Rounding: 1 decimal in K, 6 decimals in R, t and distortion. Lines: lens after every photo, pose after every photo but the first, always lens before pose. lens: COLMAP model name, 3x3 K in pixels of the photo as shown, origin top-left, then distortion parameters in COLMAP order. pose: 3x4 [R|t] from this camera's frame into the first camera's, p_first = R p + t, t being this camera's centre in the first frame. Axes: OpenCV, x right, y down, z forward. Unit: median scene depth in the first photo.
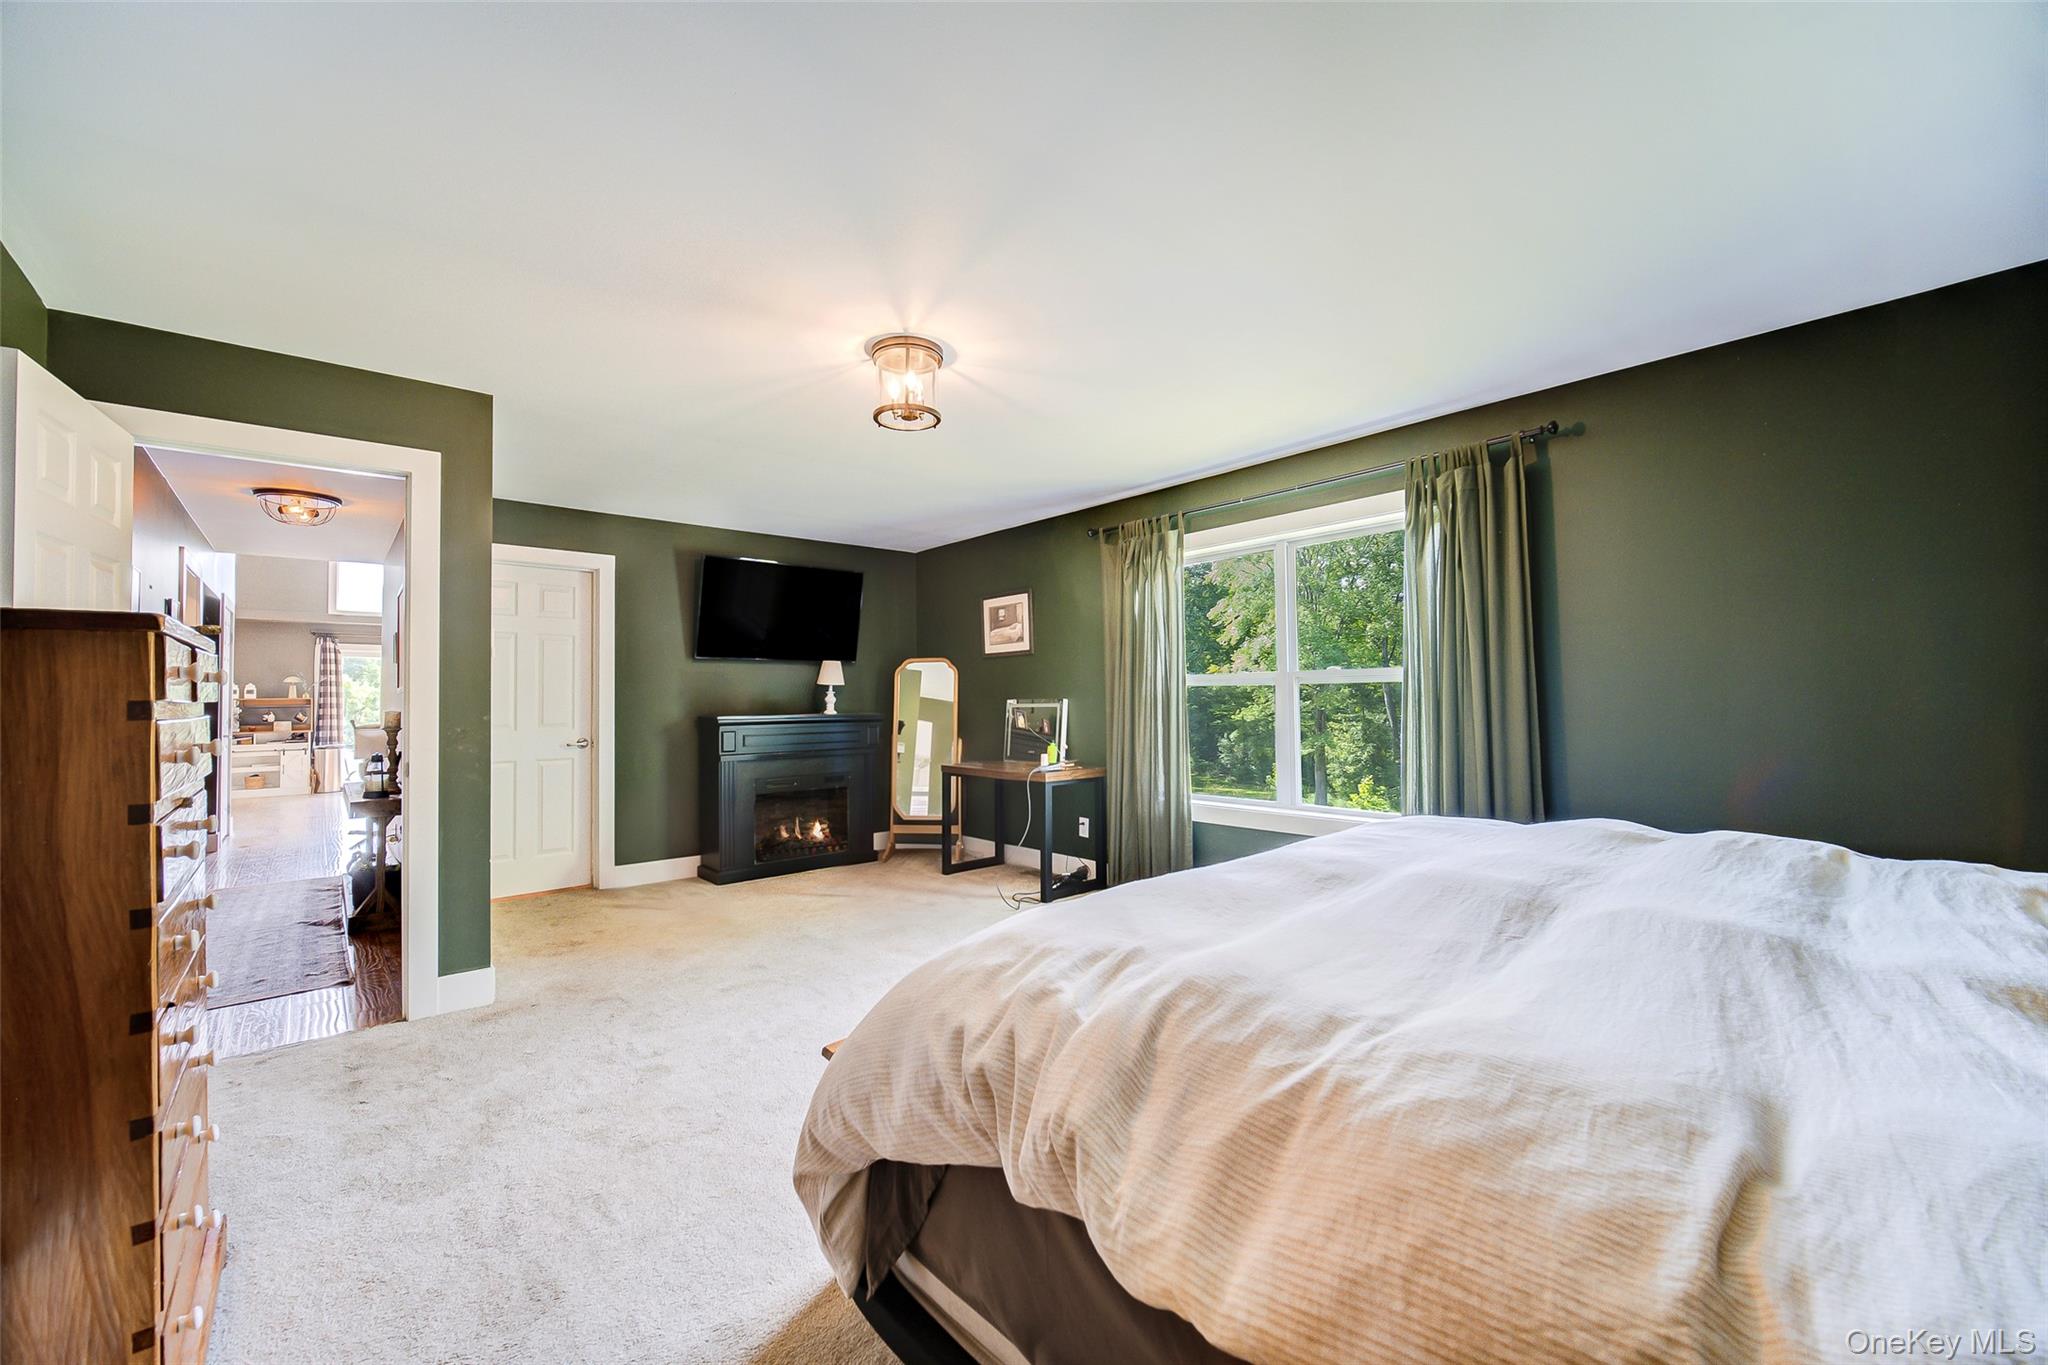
lens RADIAL K [[831.7, 0, 1026.4], [0, 831.7, 675.4], [0, 0, 1]] dist [-0.002130, -0.000935]
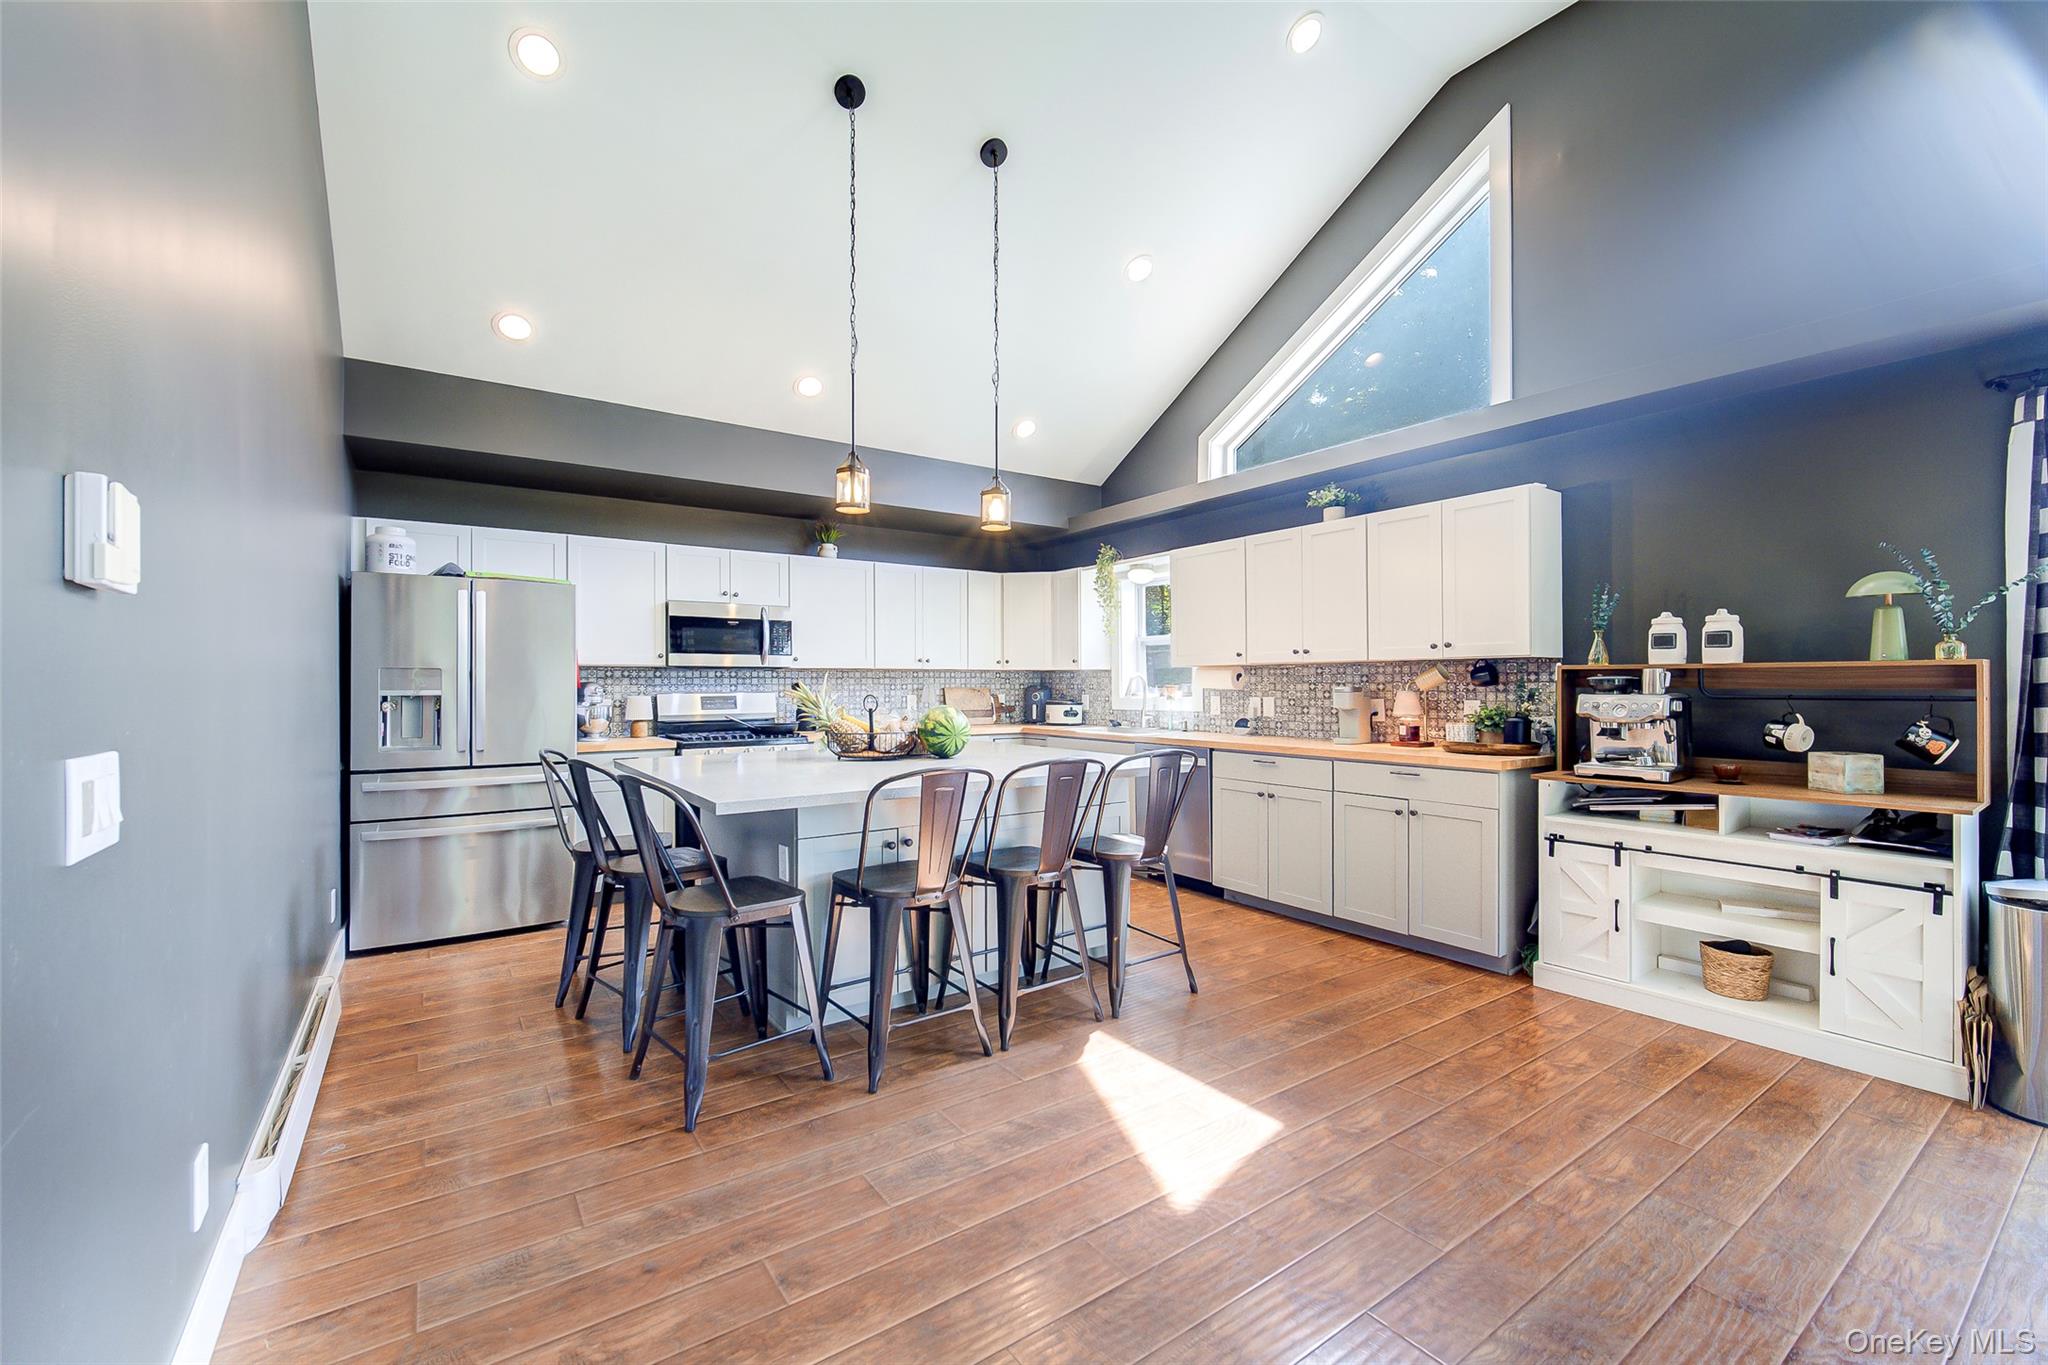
lens RADIAL K [[831.7, 0, 975.0], [0, 831.7, 684.2], [0, 0, 1]] dist [-0.002130, -0.000935]
pose [[-0.116919, 0.009147, -0.993099, -0.617144], [0.021306, 0.999751, 0.006700, 0.027141], [0.992913, -0.020376, -0.117085, 0.768383]]
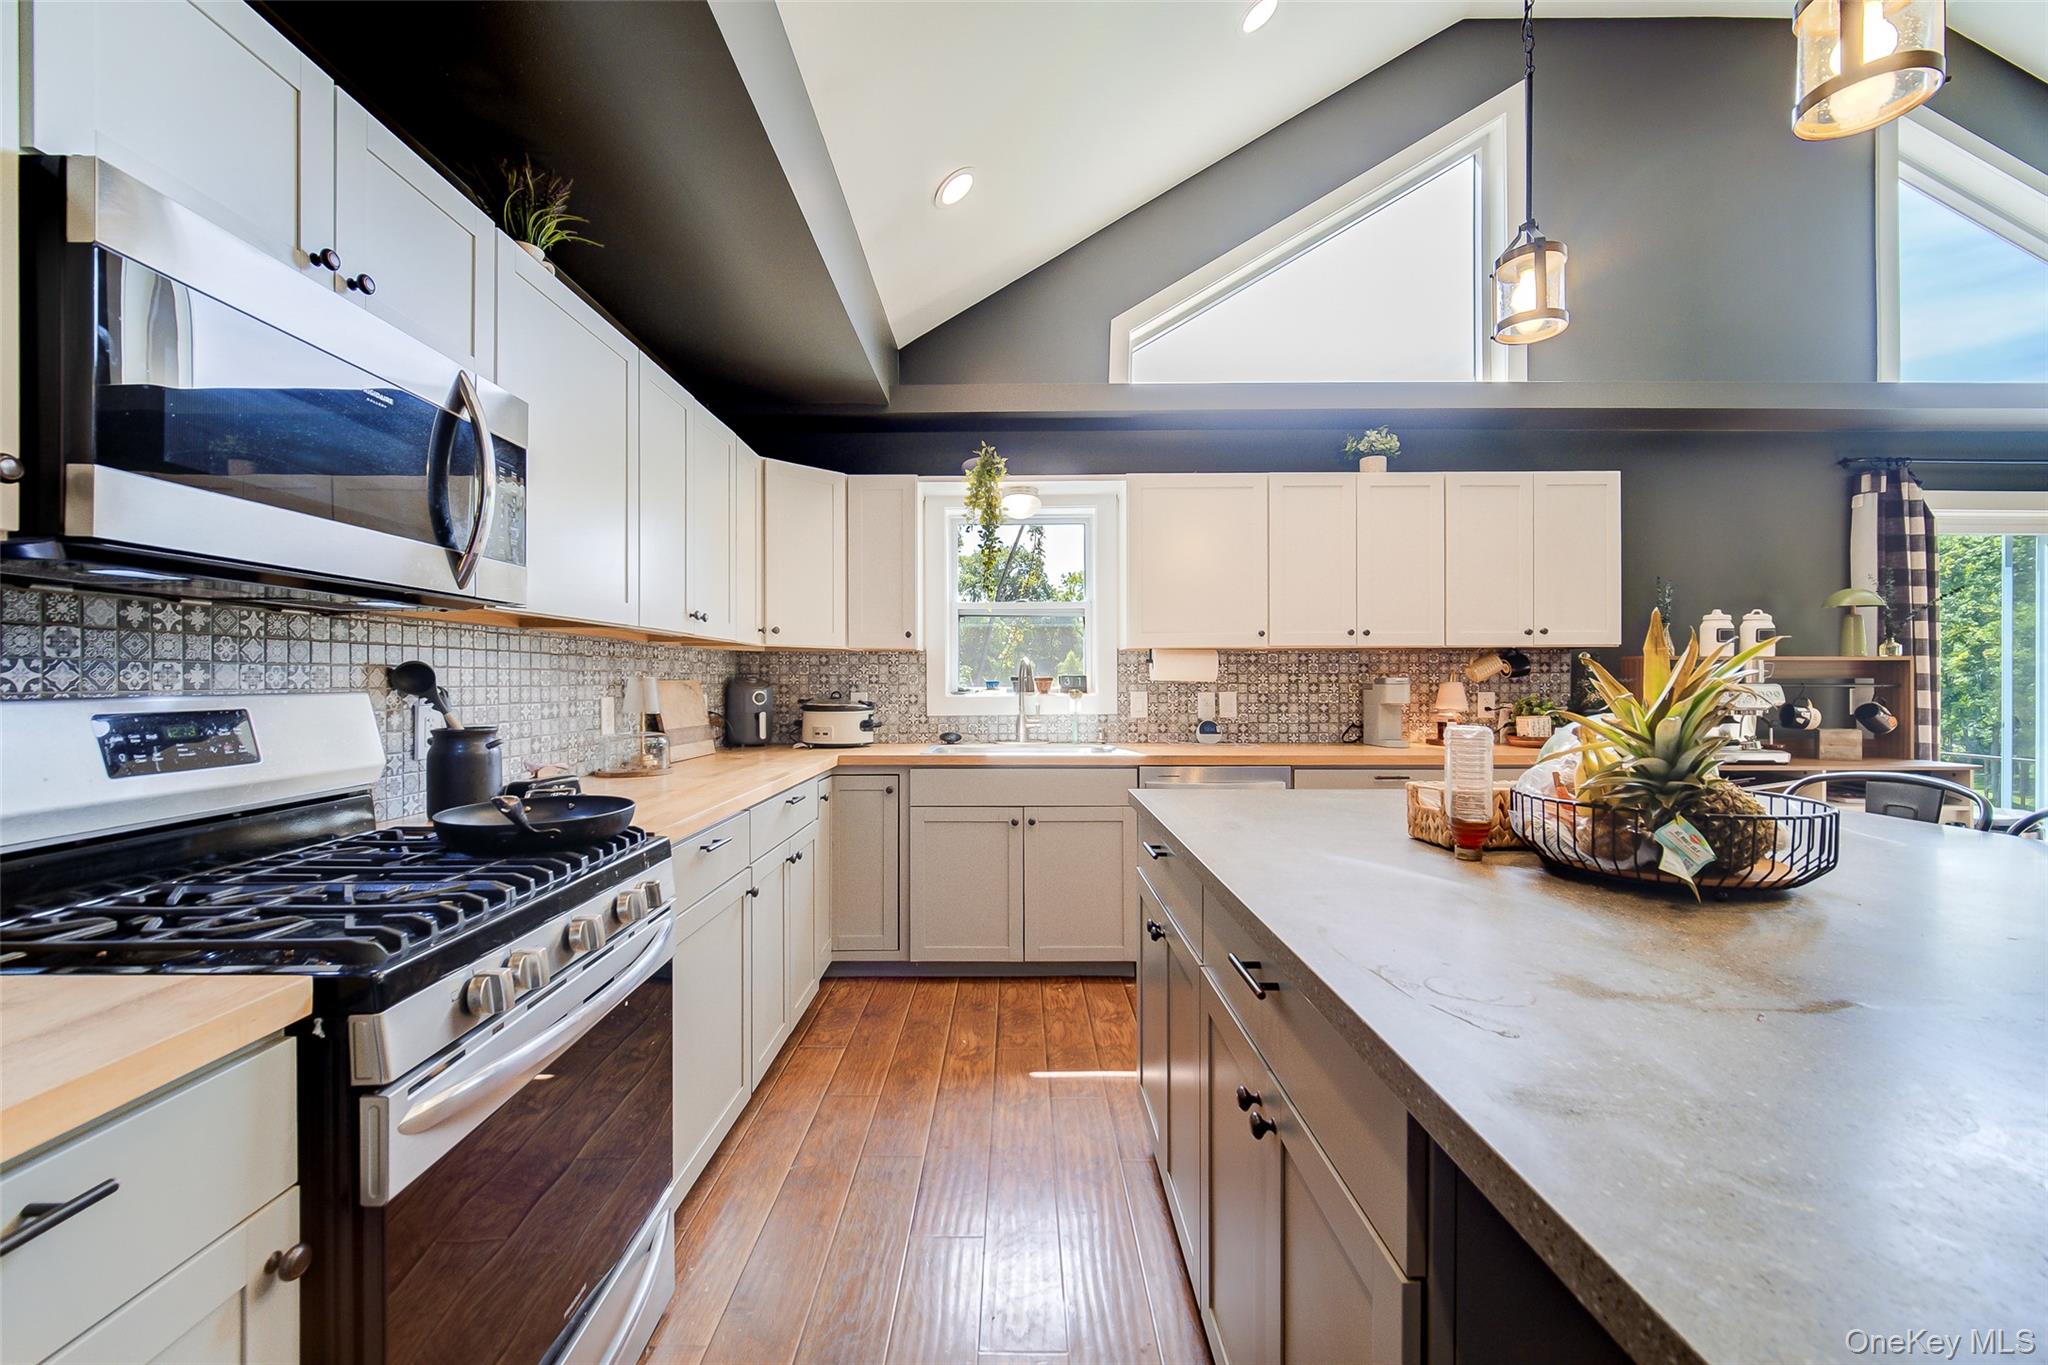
lens RADIAL K [[831.7, 0, 1015.8], [0, 831.7, 676.7], [0, 0, 1]] dist [-0.002130, -0.000935]
pose [[0.762635, 0.004461, -0.646814, -0.931293], [0.006539, 0.999872, 0.014607, 0.028707], [0.646796, -0.015369, 0.762508, 0.553916]]
